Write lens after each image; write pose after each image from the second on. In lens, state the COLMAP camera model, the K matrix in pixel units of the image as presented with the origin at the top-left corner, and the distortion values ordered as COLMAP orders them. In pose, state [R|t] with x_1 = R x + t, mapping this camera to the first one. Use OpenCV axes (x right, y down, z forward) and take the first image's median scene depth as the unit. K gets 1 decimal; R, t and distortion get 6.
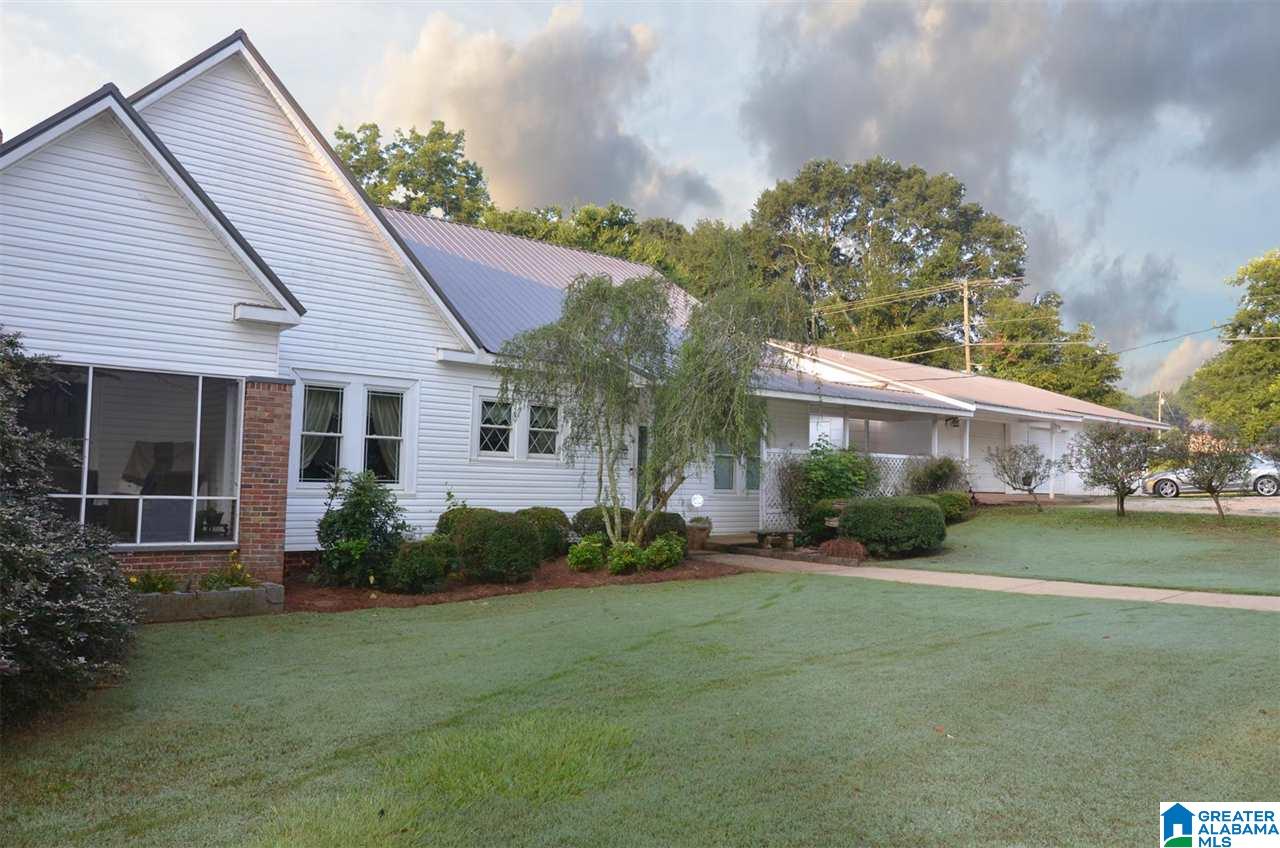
lens RADIAL K [[896.1, 0, 641.2], [0, 896.1, 436.6], [0, 0, 1]] dist [0.000606, -0.002620]
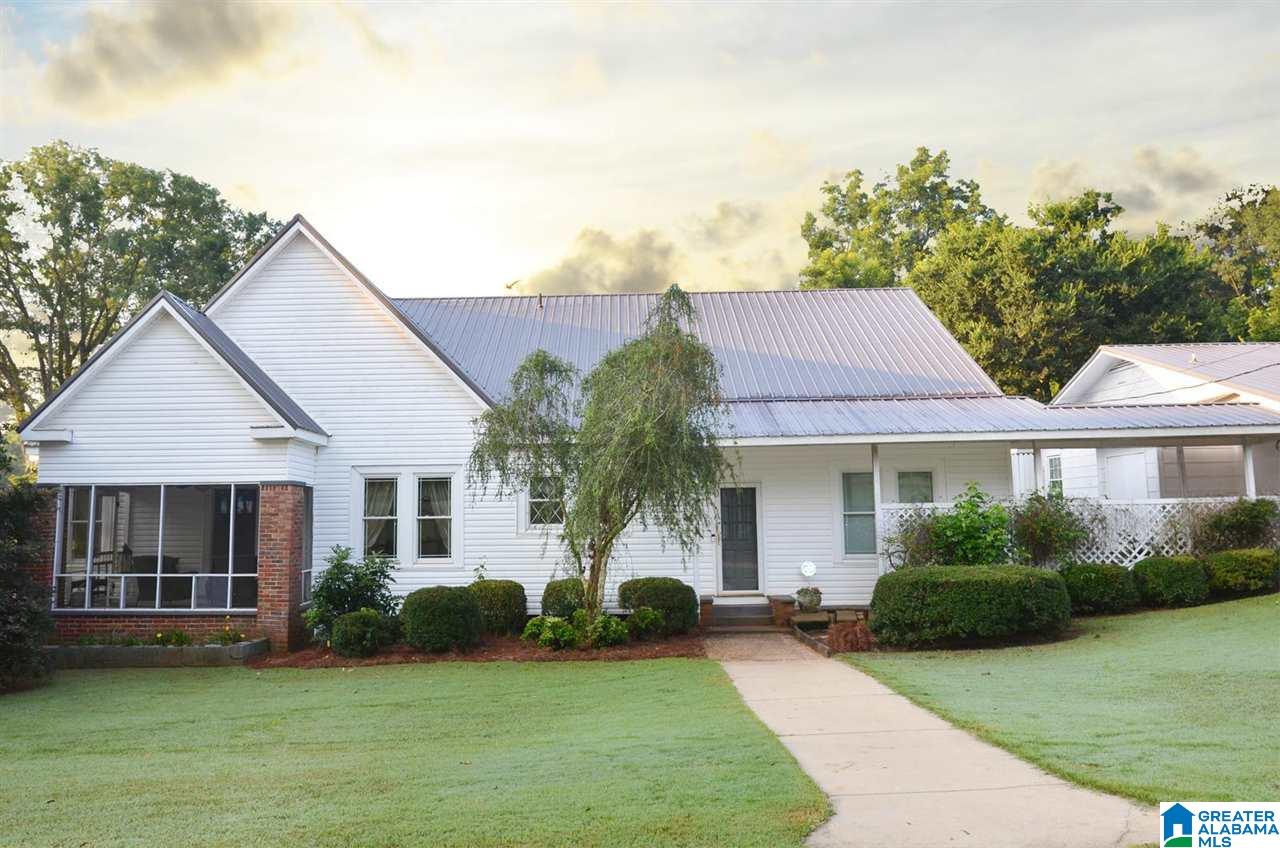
lens RADIAL K [[946.8, 0, 640.0], [0, 946.8, 424.0], [0, 0, 1]] dist [0.005616, -0.045103]
pose [[0.751823, -0.098056, -0.652034, 0.732795], [0.060371, 0.994964, -0.080017, -0.005462], [0.656596, 0.020794, 0.753956, 0.264104]]
